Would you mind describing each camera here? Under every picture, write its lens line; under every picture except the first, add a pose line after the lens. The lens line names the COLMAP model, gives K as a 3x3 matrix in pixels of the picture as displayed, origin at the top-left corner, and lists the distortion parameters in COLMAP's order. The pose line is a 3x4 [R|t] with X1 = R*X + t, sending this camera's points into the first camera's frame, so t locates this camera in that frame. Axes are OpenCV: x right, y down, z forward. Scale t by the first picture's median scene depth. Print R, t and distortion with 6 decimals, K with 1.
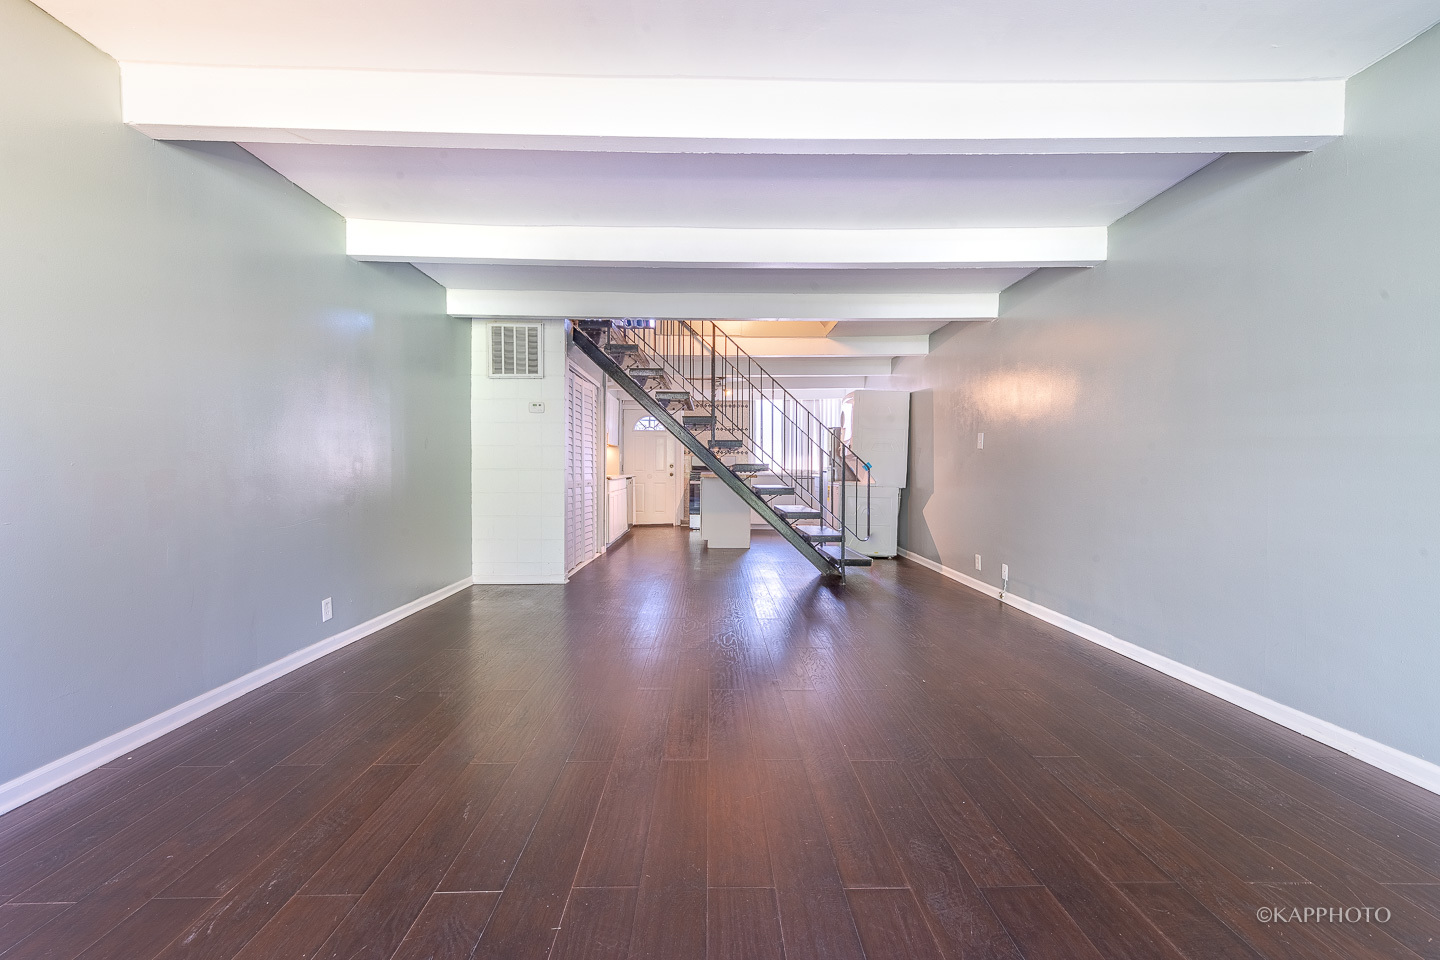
lens RADIAL K [[590.2, 0, 670.9], [0, 590.2, 480.8], [0, 0, 1]] dist [0.000192, -0.000181]
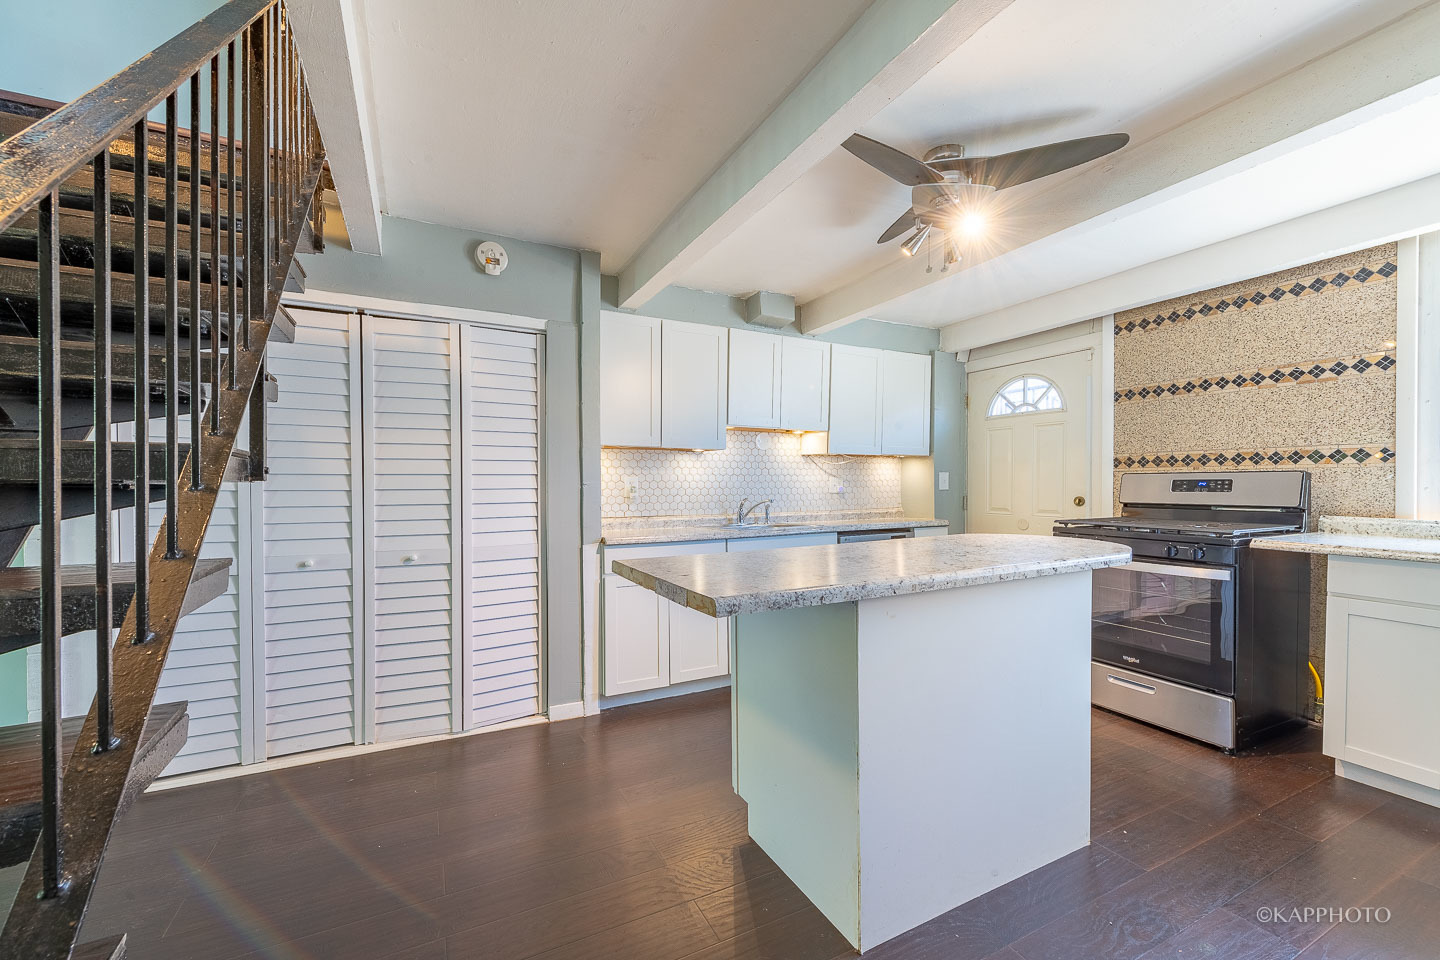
lens RADIAL K [[595.8, 0, 738.0], [0, 595.8, 497.0], [0, 0, 1]] dist [-0.001270, -0.000834]
pose [[0.495981, 0.009505, -0.868281, 0.435728], [-0.011610, 0.999923, 0.004314, -0.053923], [0.868256, 0.007941, 0.496053, 1.241243]]
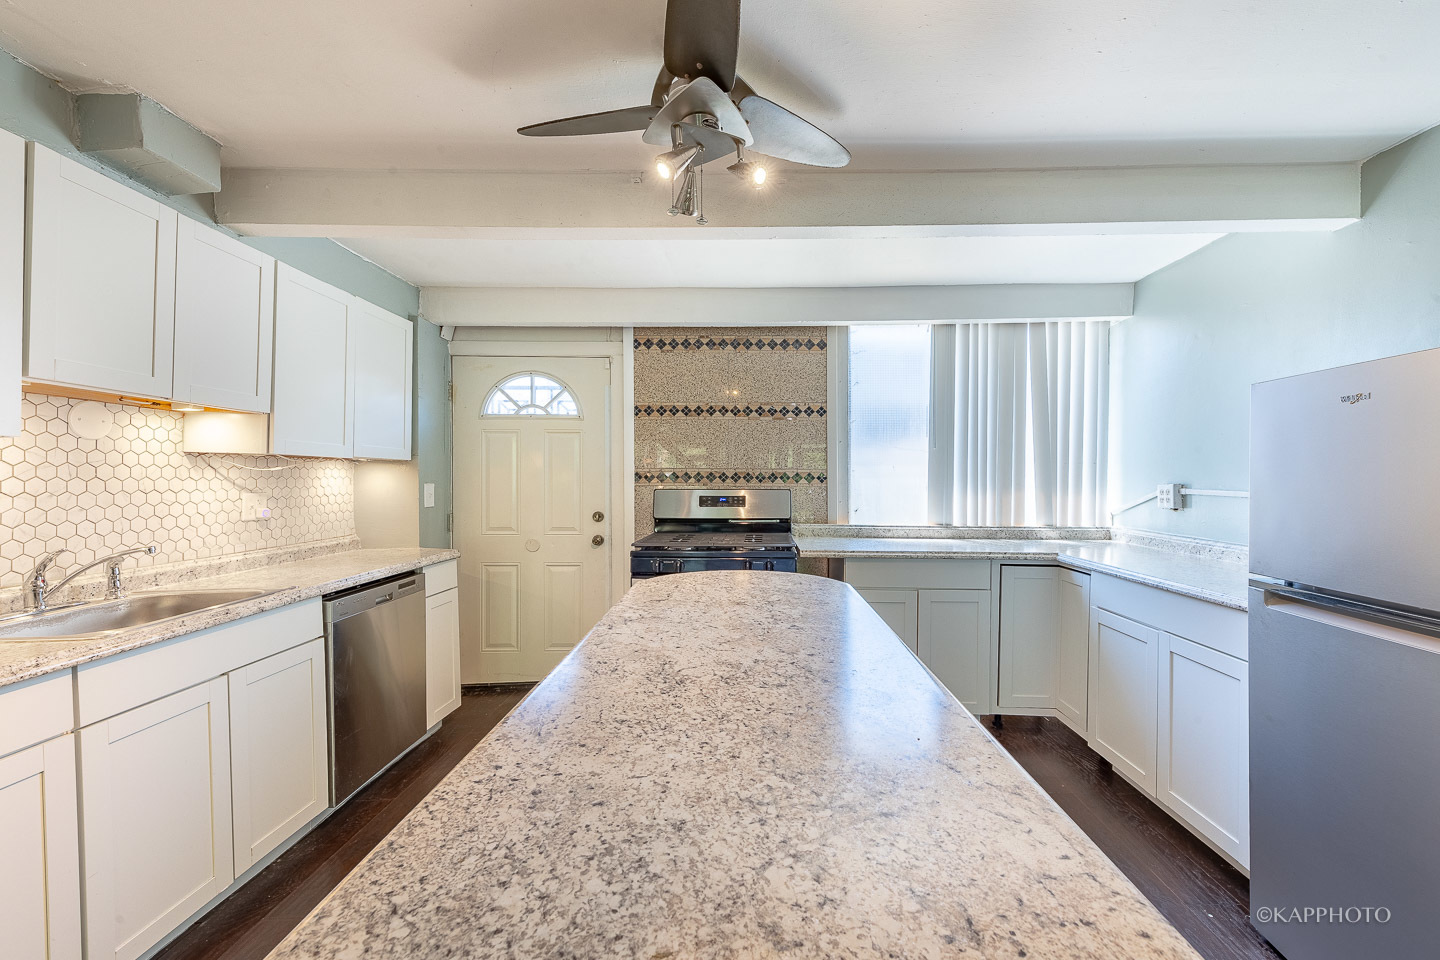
lens RADIAL K [[588.4, 0, 746.5], [0, 588.4, 485.7], [0, 0, 1]] dist [0.017356, -0.006500]
pose [[0.999179, -0.005172, 0.040170, 0.149371], [0.005529, 0.999946, -0.008782, -0.079592], [-0.040122, 0.008997, 0.999154, 1.280839]]
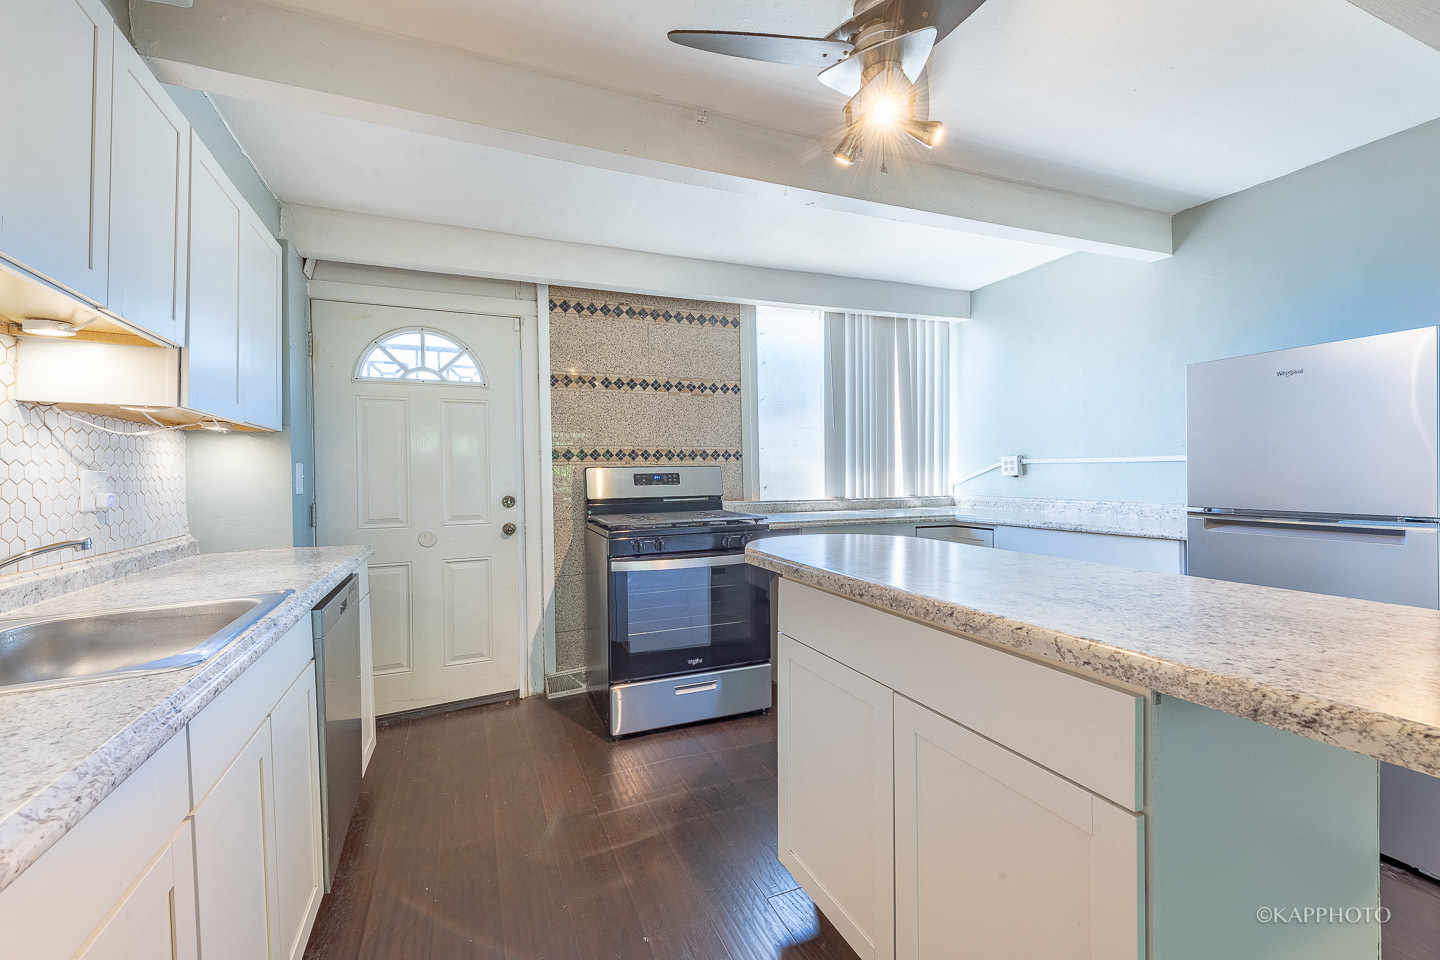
lens RADIAL K [[603.0, 0, 700.5], [0, 603.0, 477.4], [0, 0, 1]] dist [0.018609, -0.000412]
pose [[0.907599, -0.025016, 0.419093, -0.076557], [0.032738, 0.999401, -0.011245, -0.061416], [-0.418560, 0.023926, 0.907874, 1.342081]]
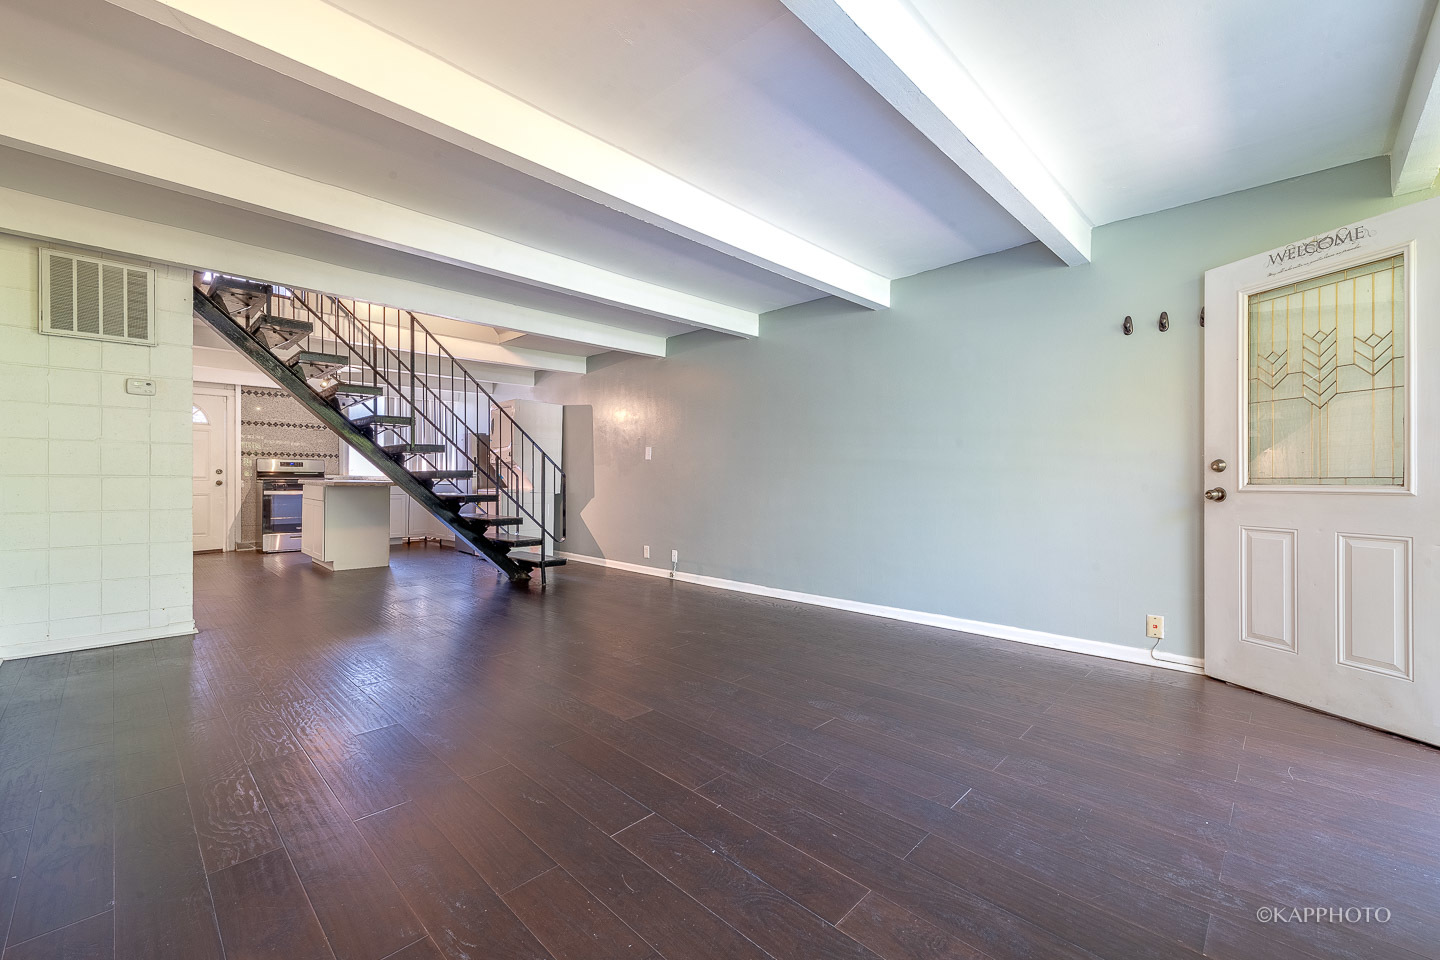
lens RADIAL K [[634.4, 0, 713.4], [0, 634.4, 482.2], [0, 0, 1]] dist [0.002080, -0.000074]
pose [[0.680681, -0.006206, 0.732553, -0.319376], [0.013742, 0.999896, -0.004298, 0.000491], [-0.732451, 0.012992, 0.680696, -0.004386]]
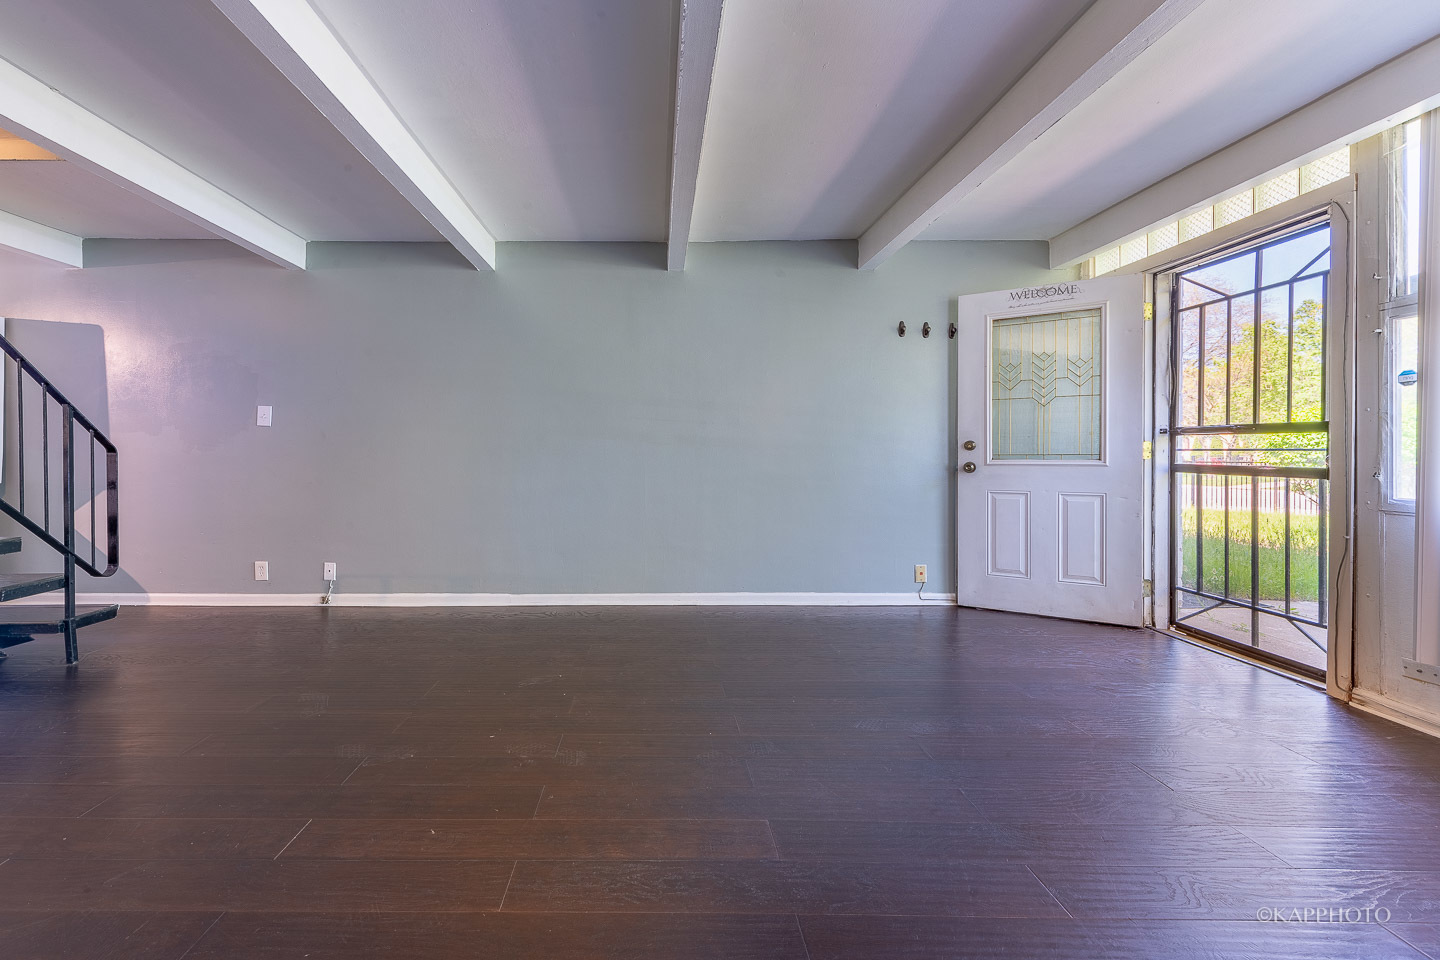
lens RADIAL K [[598.6, 0, 662.7], [0, 598.6, 462.1], [0, 0, 1]] dist [0.012154, -0.000442]
pose [[-0.062529, -0.016798, 0.997902, -0.280161], [0.017807, 0.999680, 0.017943, -0.010042], [-0.997884, 0.018892, -0.062210, 0.465200]]
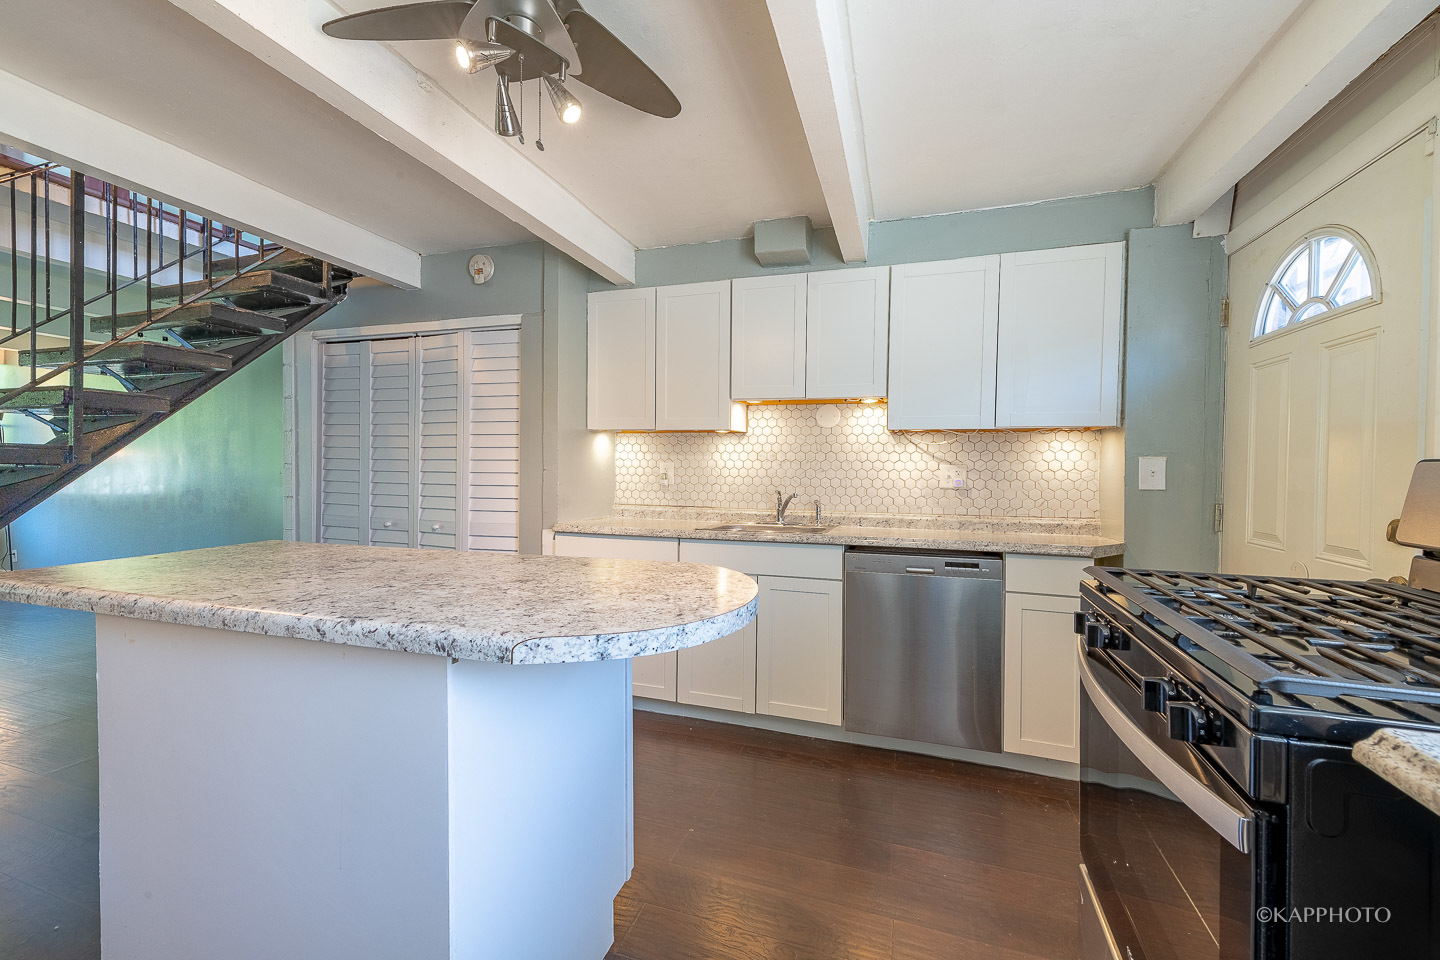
lens RADIAL K [[605.1, 0, 727.8], [0, 605.1, 479.1], [0, 0, 1]] dist [0.000843, -0.000102]
pose [[-0.298586, 0.006718, -0.954359, 0.372285], [-0.033769, 0.999275, 0.017599, -0.069488], [0.953785, 0.037483, -0.298142, 1.756180]]
